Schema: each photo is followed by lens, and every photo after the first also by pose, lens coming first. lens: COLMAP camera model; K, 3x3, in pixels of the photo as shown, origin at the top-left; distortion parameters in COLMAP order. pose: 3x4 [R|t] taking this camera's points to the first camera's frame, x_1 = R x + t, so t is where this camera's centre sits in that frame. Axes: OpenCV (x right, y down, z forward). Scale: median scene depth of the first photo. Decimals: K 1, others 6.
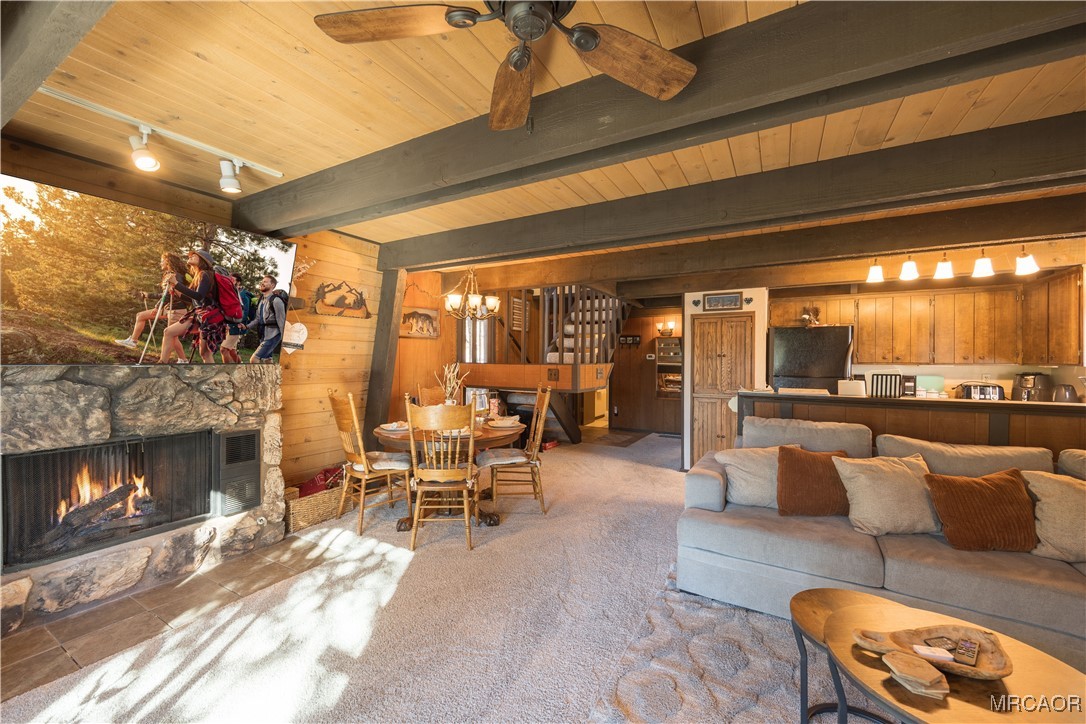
lens RADIAL K [[410.3, 0, 553.4], [0, 410.3, 363.5], [0, 0, 1]] dist [-0.002145, -0.000231]
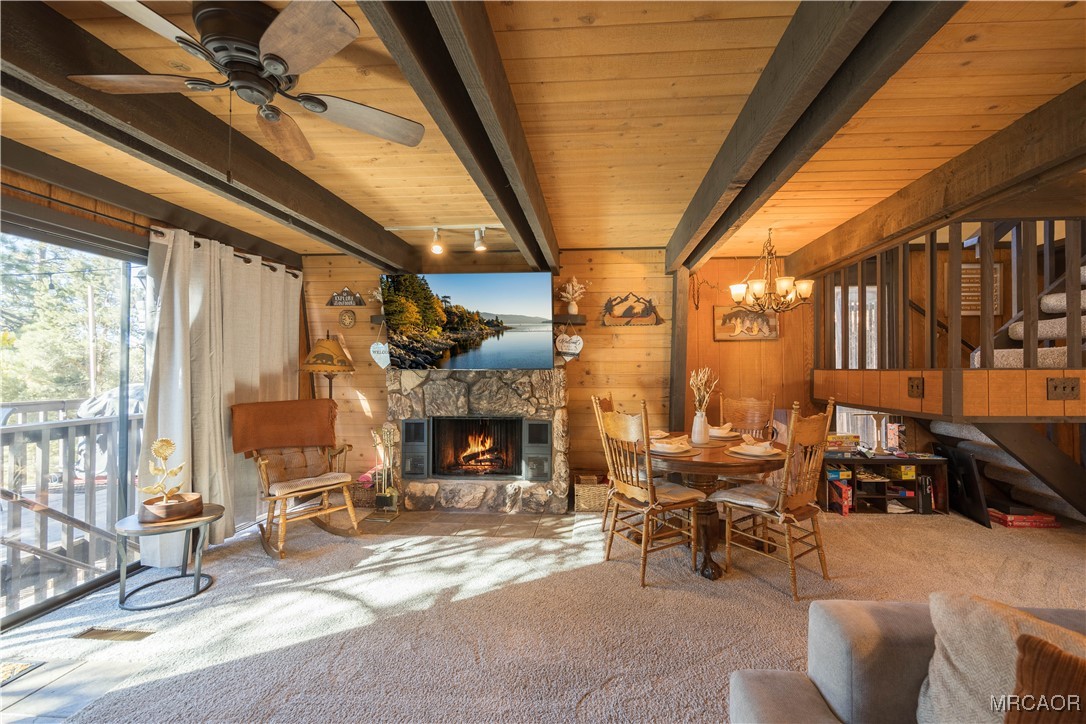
lens RADIAL K [[439.6, 0, 566.2], [0, 439.6, 364.2], [0, 0, 1]] dist [0.000104, 0.000084]
pose [[0.438296, -0.020451, -0.898598, 0.533124], [-0.002014, 0.999716, -0.023735, 0.015904], [0.898829, 0.012213, 0.438130, 0.428659]]
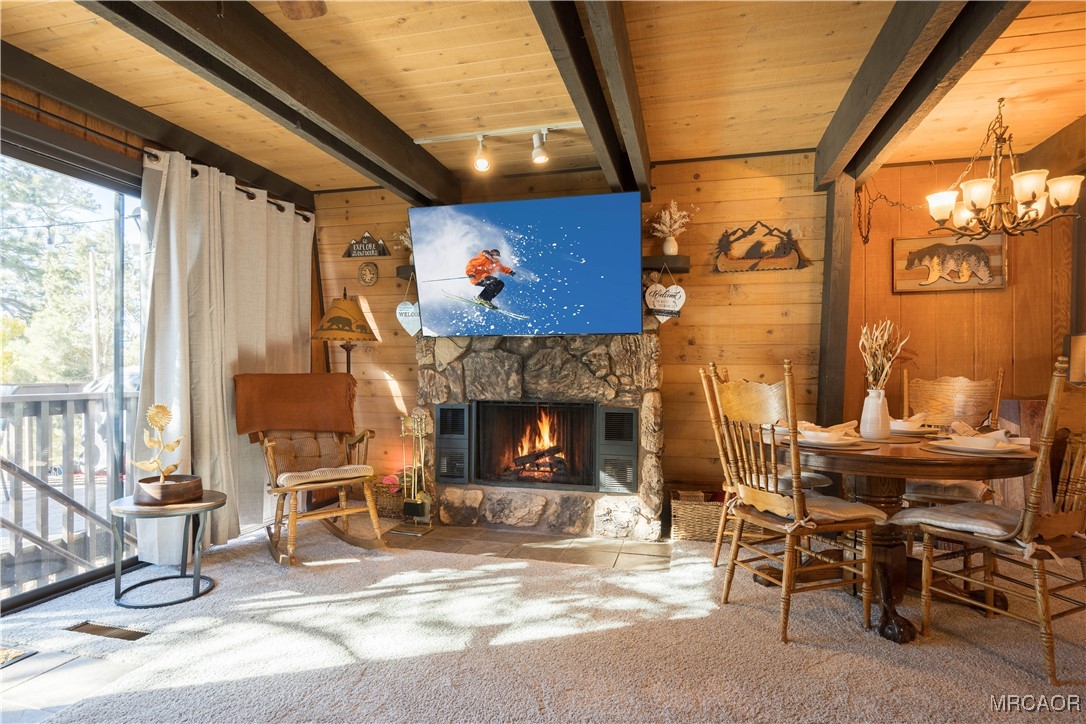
lens RADIAL K [[592.6, 0, 528.2], [0, 592.6, 377.0], [0, 0, 1]] dist [0.001513, -0.001630]
pose [[0.252374, -0.001065, -0.967629, 0.474022], [-0.008525, 0.999958, -0.003324, 0.095476], [0.967592, 0.009088, 0.252355, 0.428937]]
